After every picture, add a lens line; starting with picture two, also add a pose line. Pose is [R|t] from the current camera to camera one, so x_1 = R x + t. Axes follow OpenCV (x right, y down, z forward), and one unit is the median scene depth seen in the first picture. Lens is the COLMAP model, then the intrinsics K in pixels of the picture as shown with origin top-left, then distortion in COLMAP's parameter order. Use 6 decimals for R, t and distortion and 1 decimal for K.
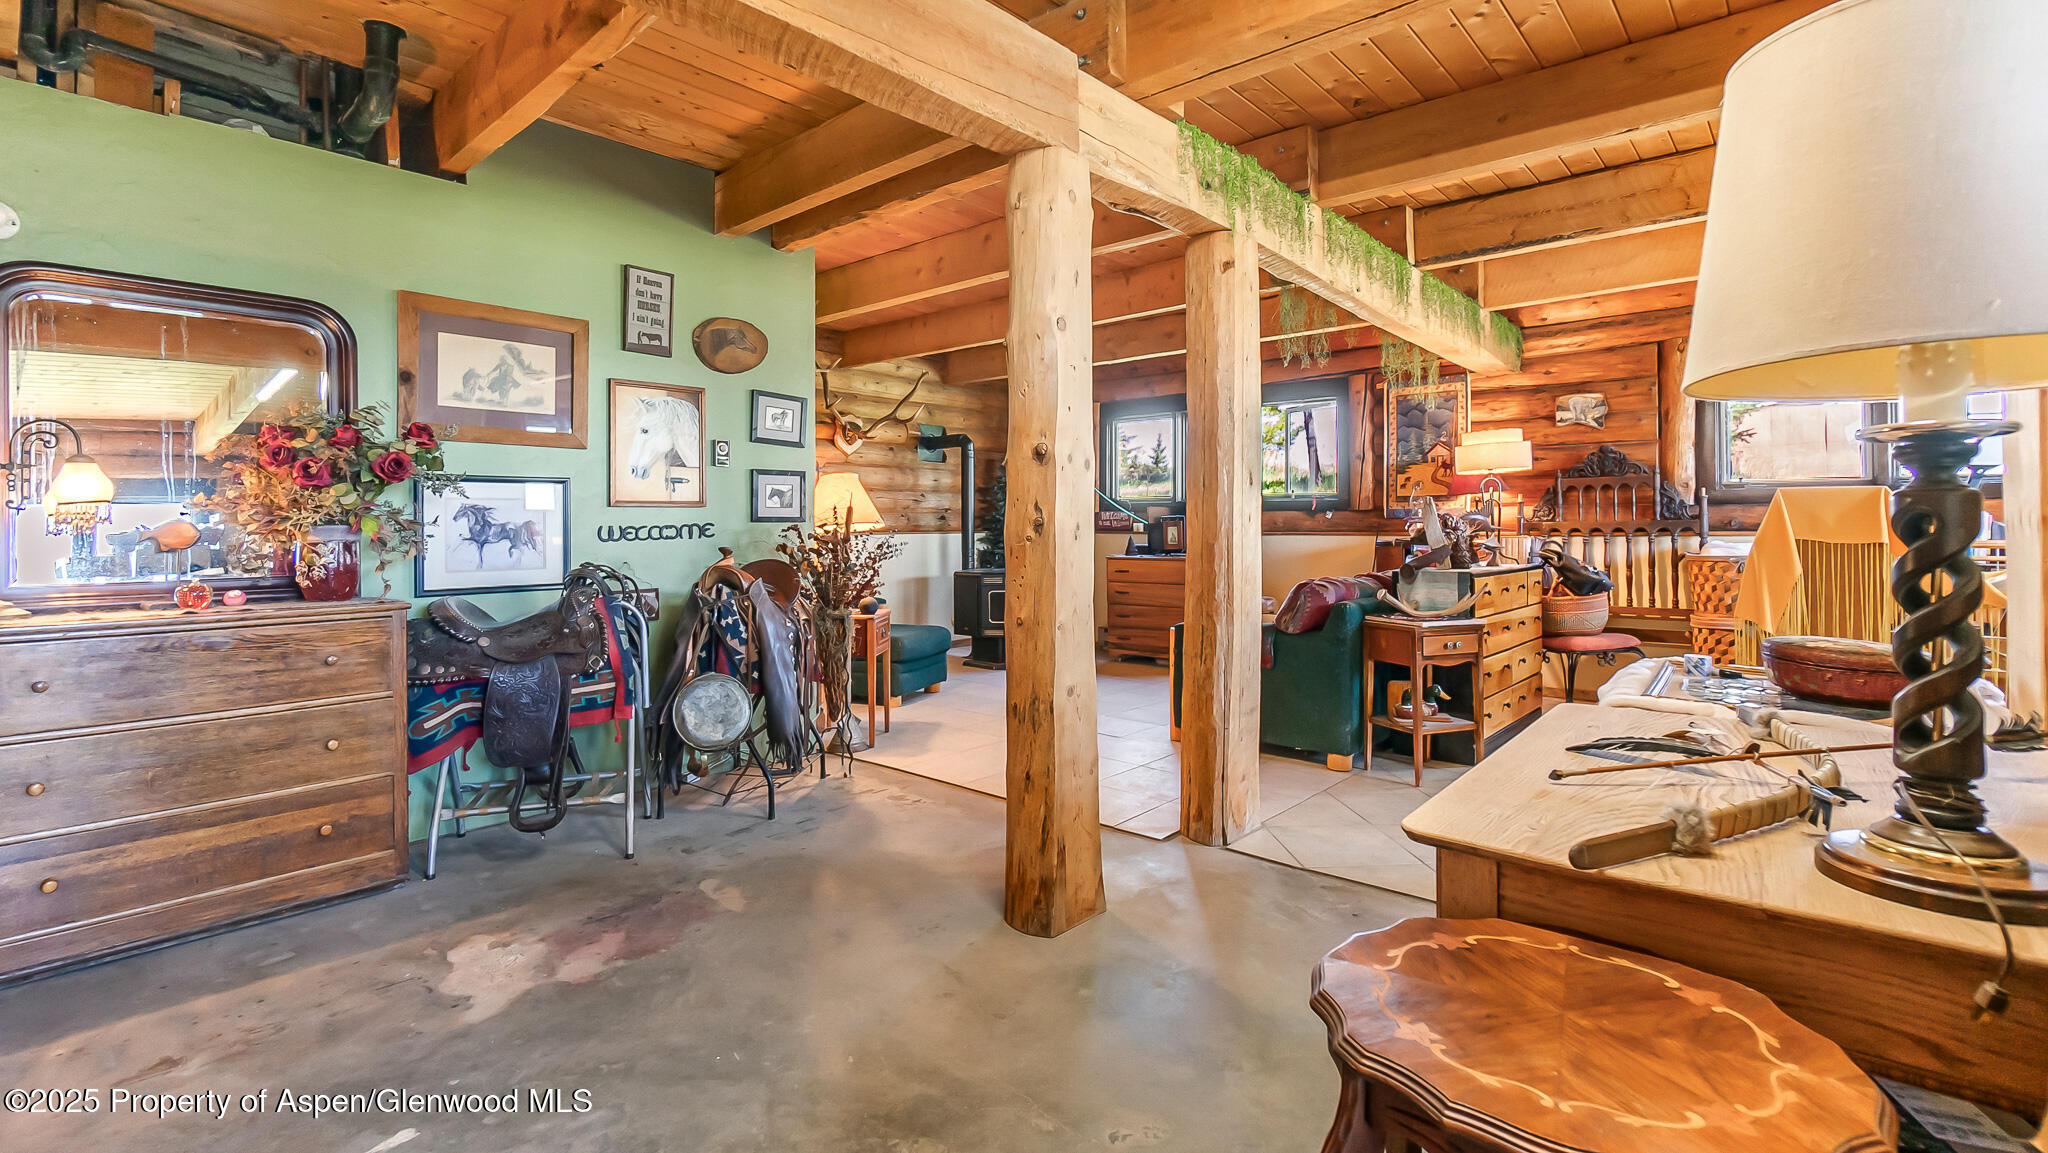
lens RADIAL K [[916.0, 0, 1010.3], [0, 916.0, 528.7], [0, 0, 1]] dist [-0.002280, 0.000624]
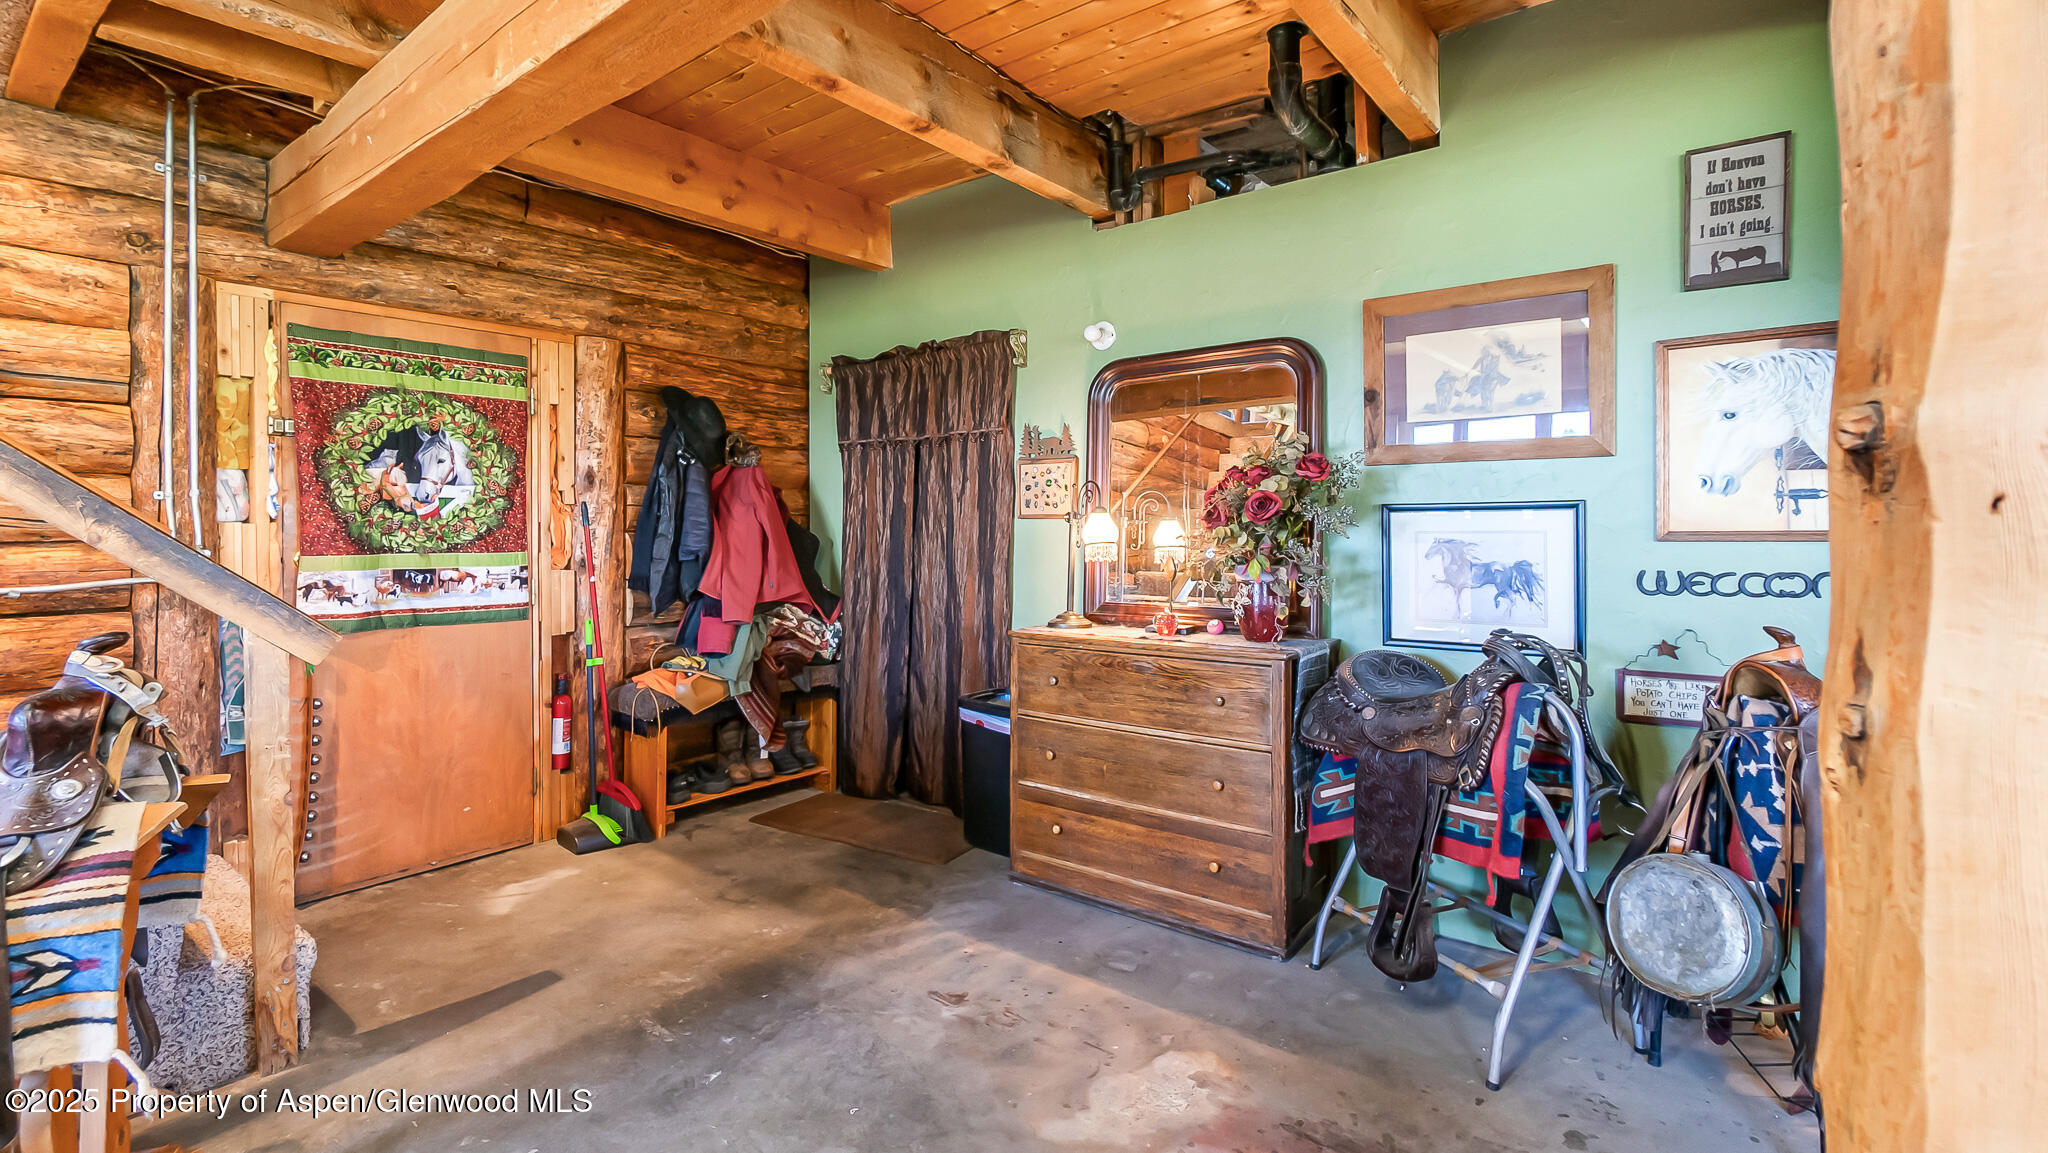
lens RADIAL K [[916.0, 0, 1010.3], [0, 916.0, 528.7], [0, 0, 1]] dist [-0.002280, 0.000624]
pose [[0.068565, 0.010689, -0.997589, 0.193484], [0.001629, 0.999940, 0.010826, -0.045157], [0.997645, -0.002367, 0.068544, 0.559754]]
